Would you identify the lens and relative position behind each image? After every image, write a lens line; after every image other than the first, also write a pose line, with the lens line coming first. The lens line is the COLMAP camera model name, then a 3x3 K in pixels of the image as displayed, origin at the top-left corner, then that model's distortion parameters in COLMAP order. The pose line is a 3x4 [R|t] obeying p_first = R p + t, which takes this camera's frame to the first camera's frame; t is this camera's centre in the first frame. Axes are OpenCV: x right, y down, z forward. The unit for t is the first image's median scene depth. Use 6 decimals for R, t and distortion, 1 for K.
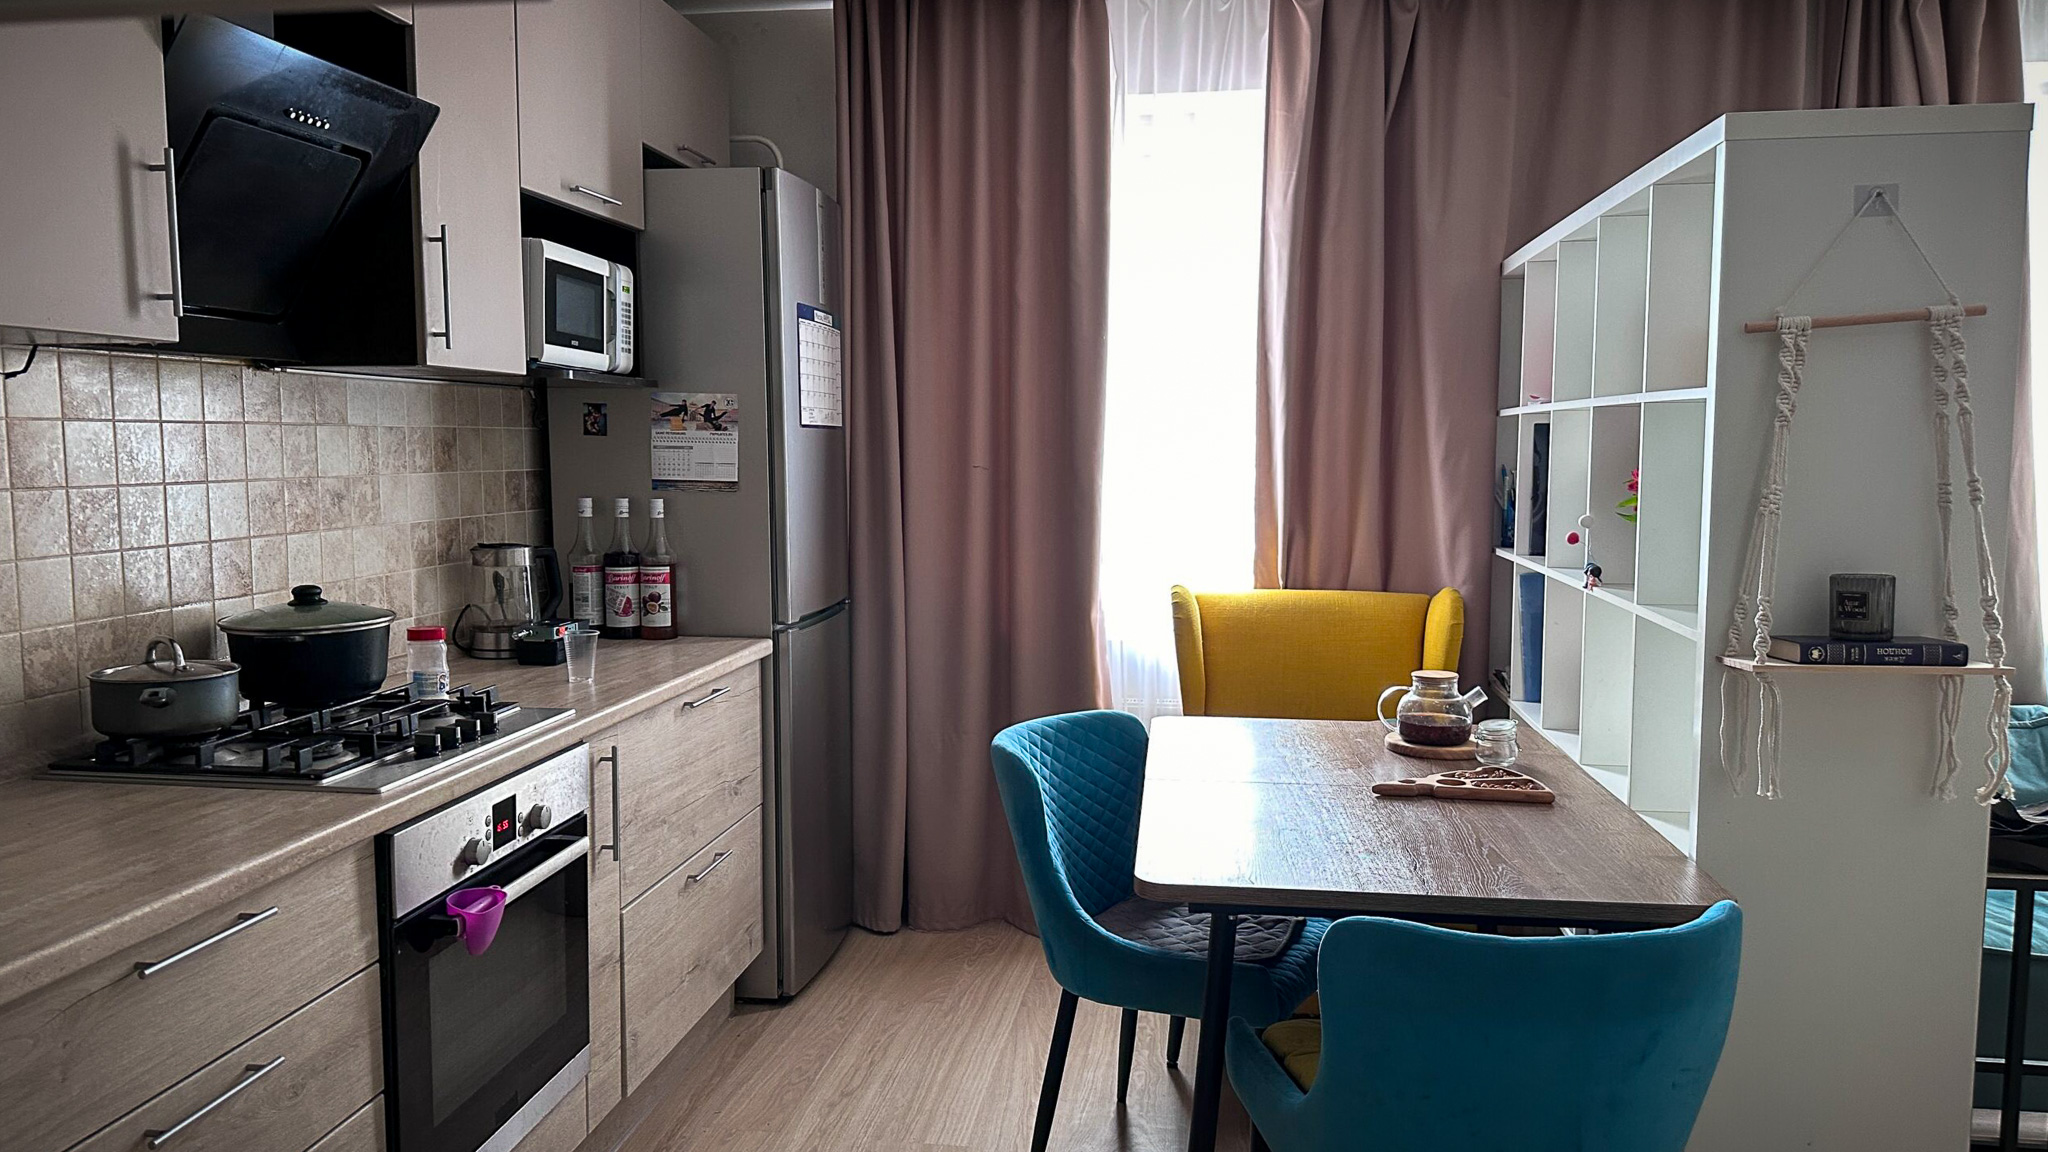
lens RADIAL K [[1437.8, 0, 1008.0], [0, 1437.8, 576.3], [0, 0, 1]] dist [0.048236, -0.061994]
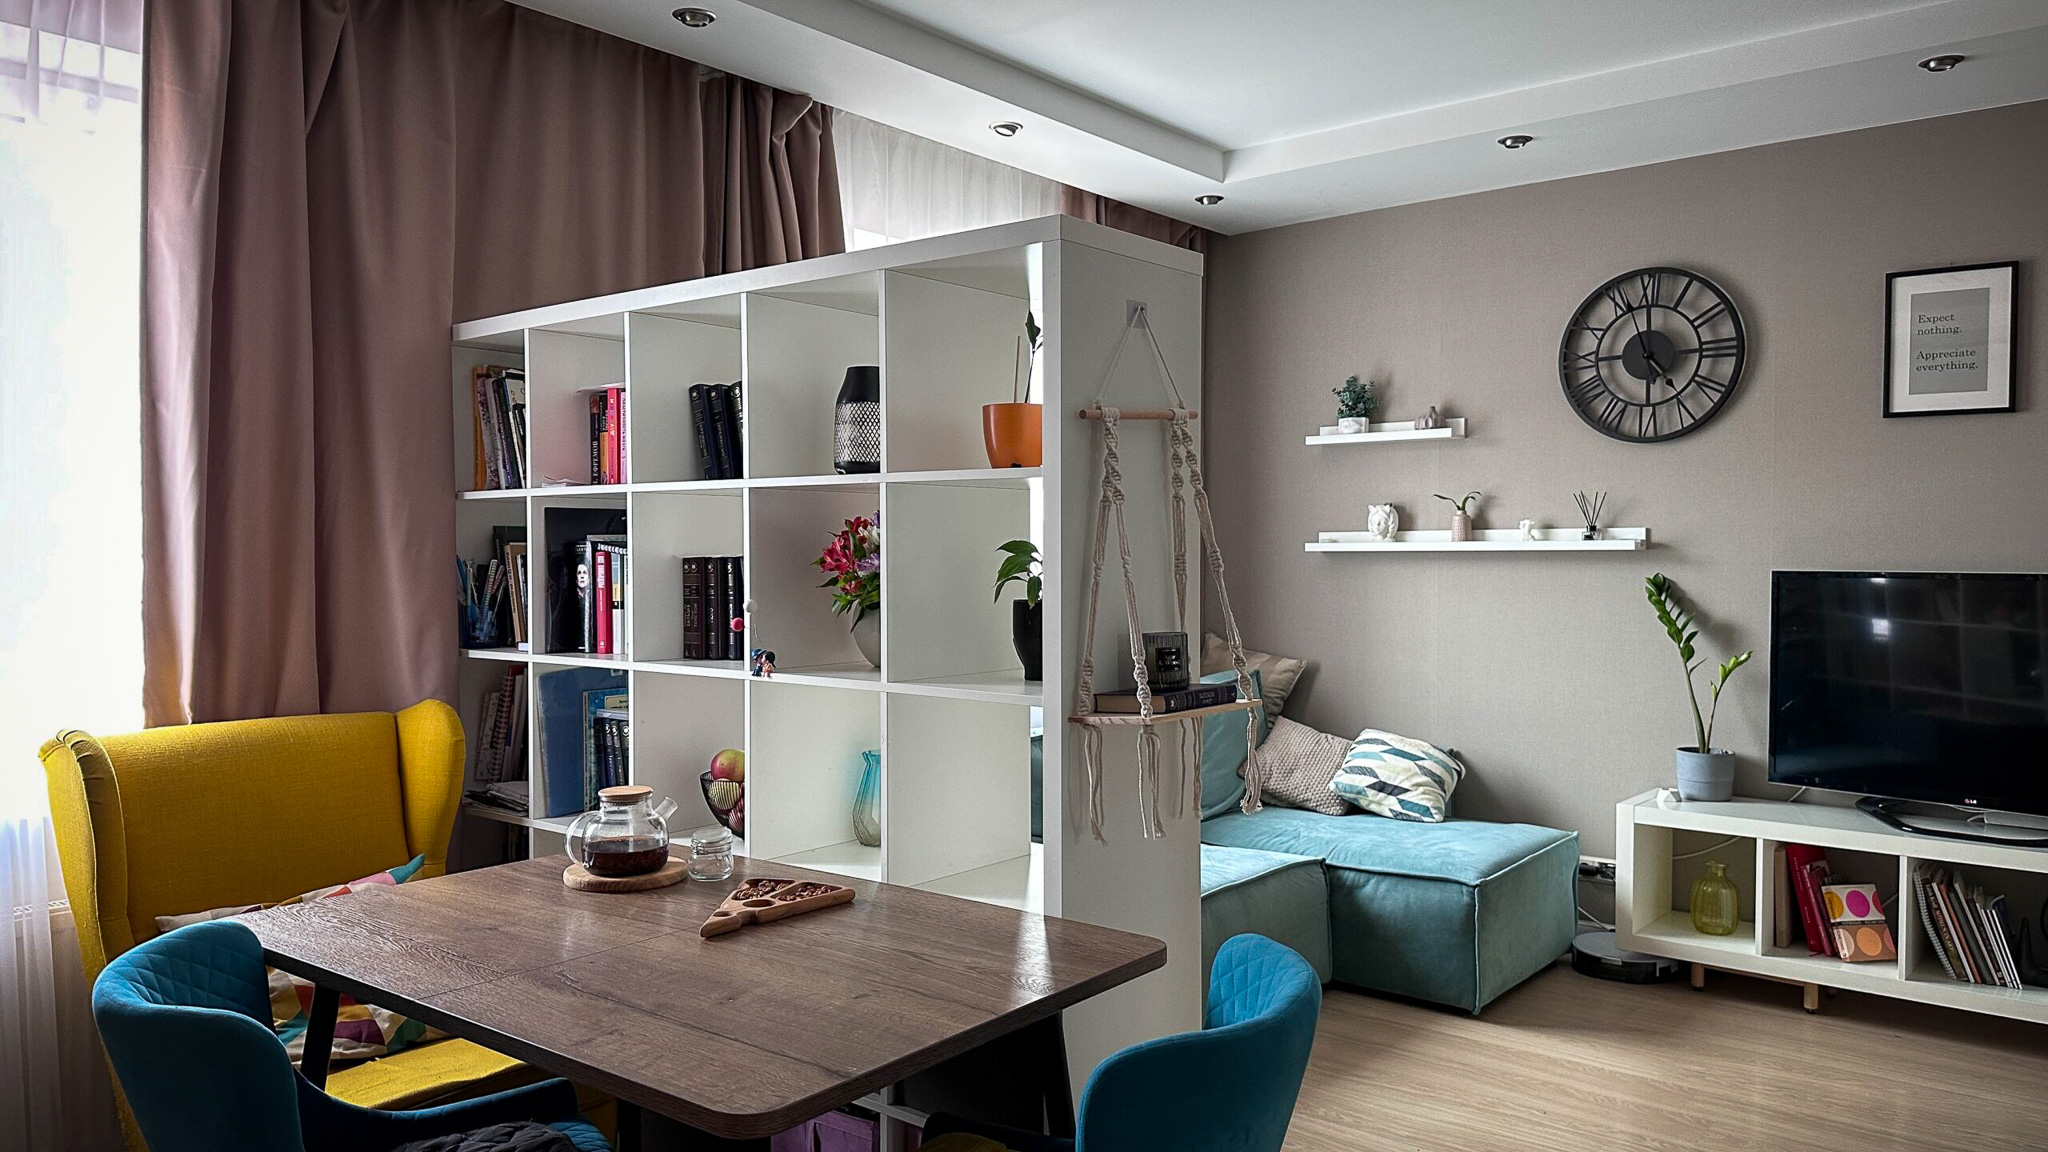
lens RADIAL K [[1437.8, 0, 984.3], [0, 1437.8, 574.6], [0, 0, 1]] dist [0.048236, -0.061994]
pose [[0.514609, -0.017608, 0.857244, -0.268500], [0.080828, 0.996333, -0.028056, -0.015276], [-0.853607, 0.083727, 0.514145, 0.299669]]
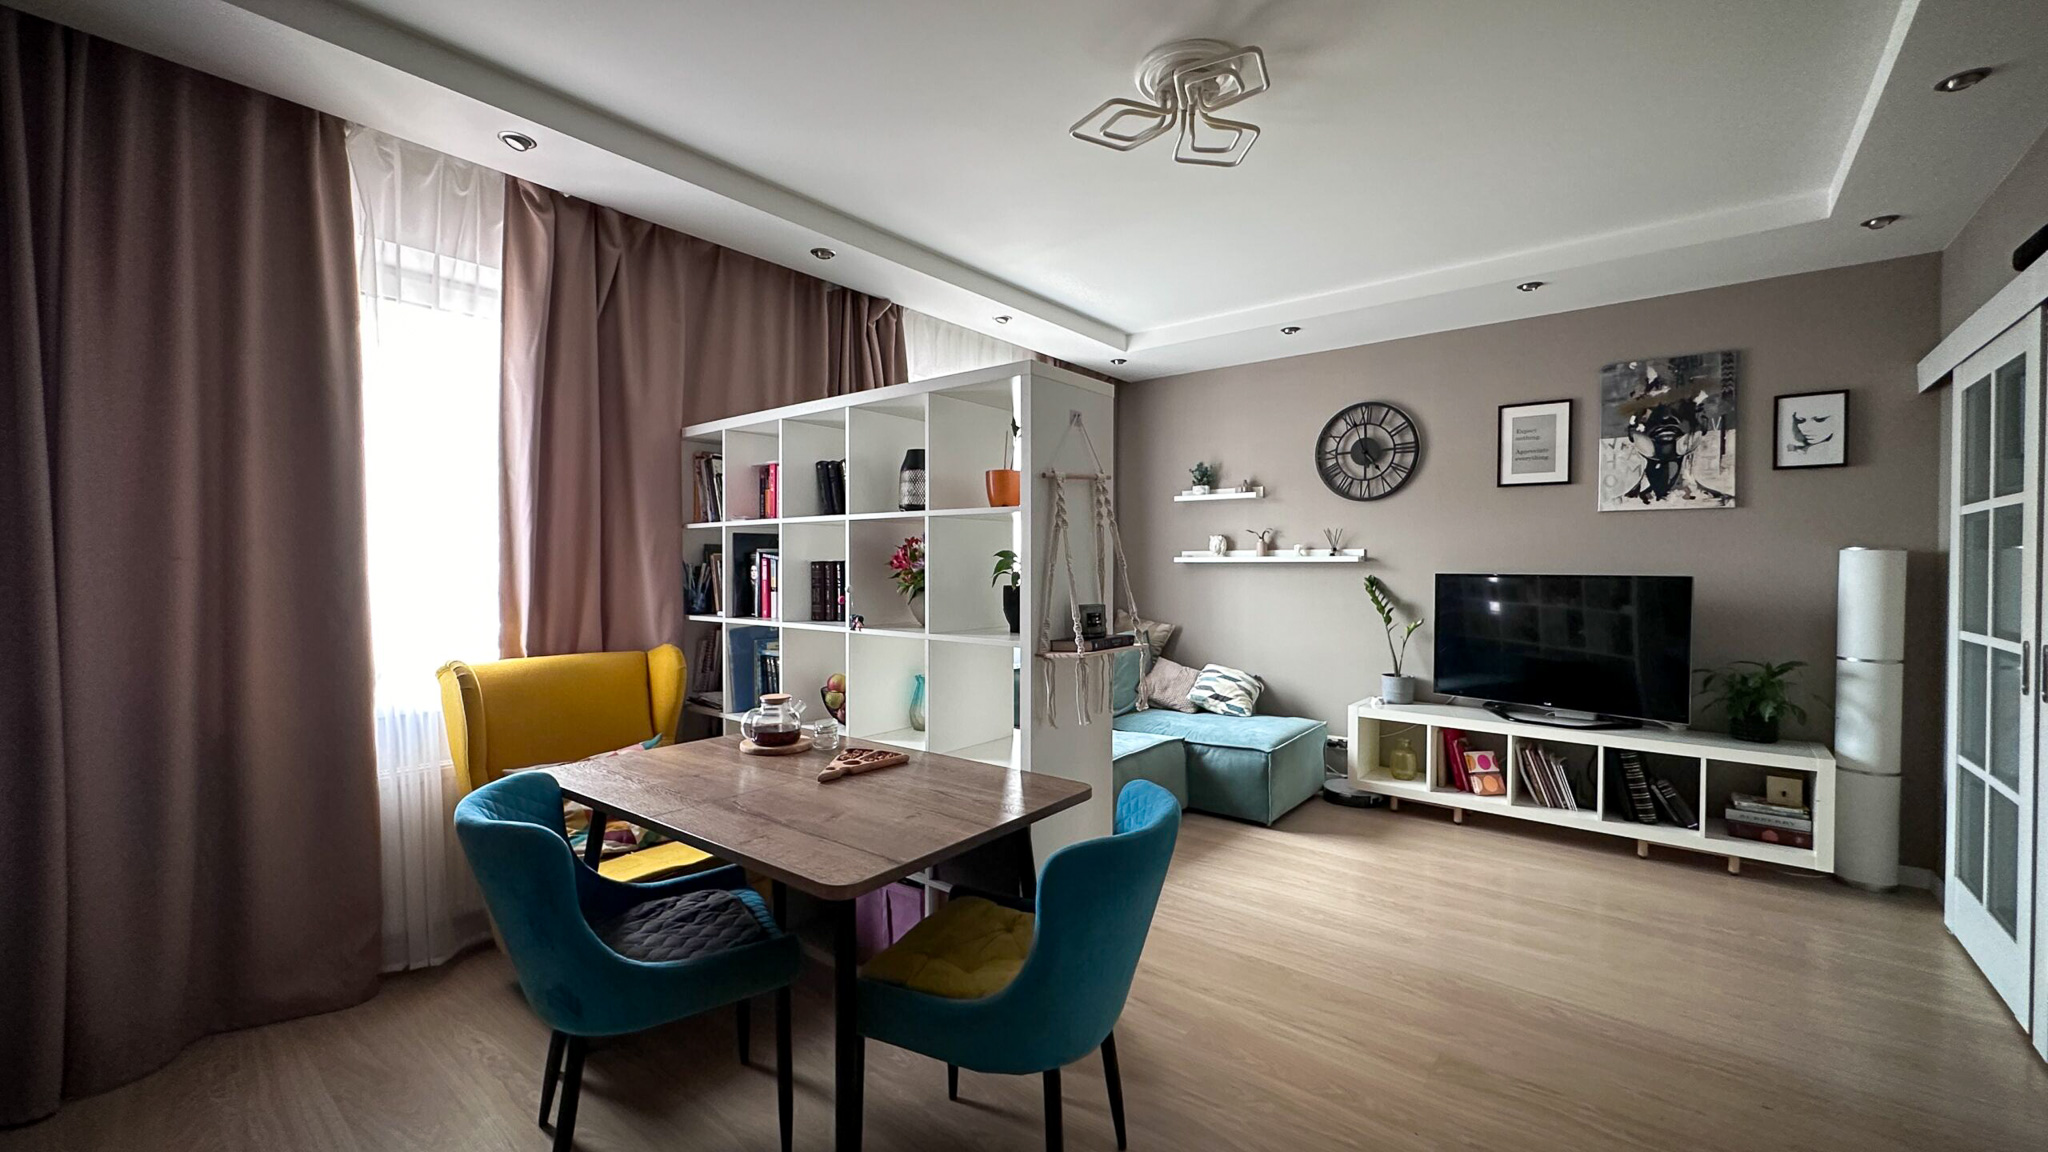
lens RADIAL K [[810.4, 0, 1004.8], [0, 810.4, 572.9], [0, 0, 1]] dist [-0.007562, 0.002118]
pose [[0.502255, -0.008280, 0.864680, -0.242776], [0.078802, 0.996232, -0.036233, -0.007128], [-0.861121, 0.086337, 0.501015, 0.309323]]
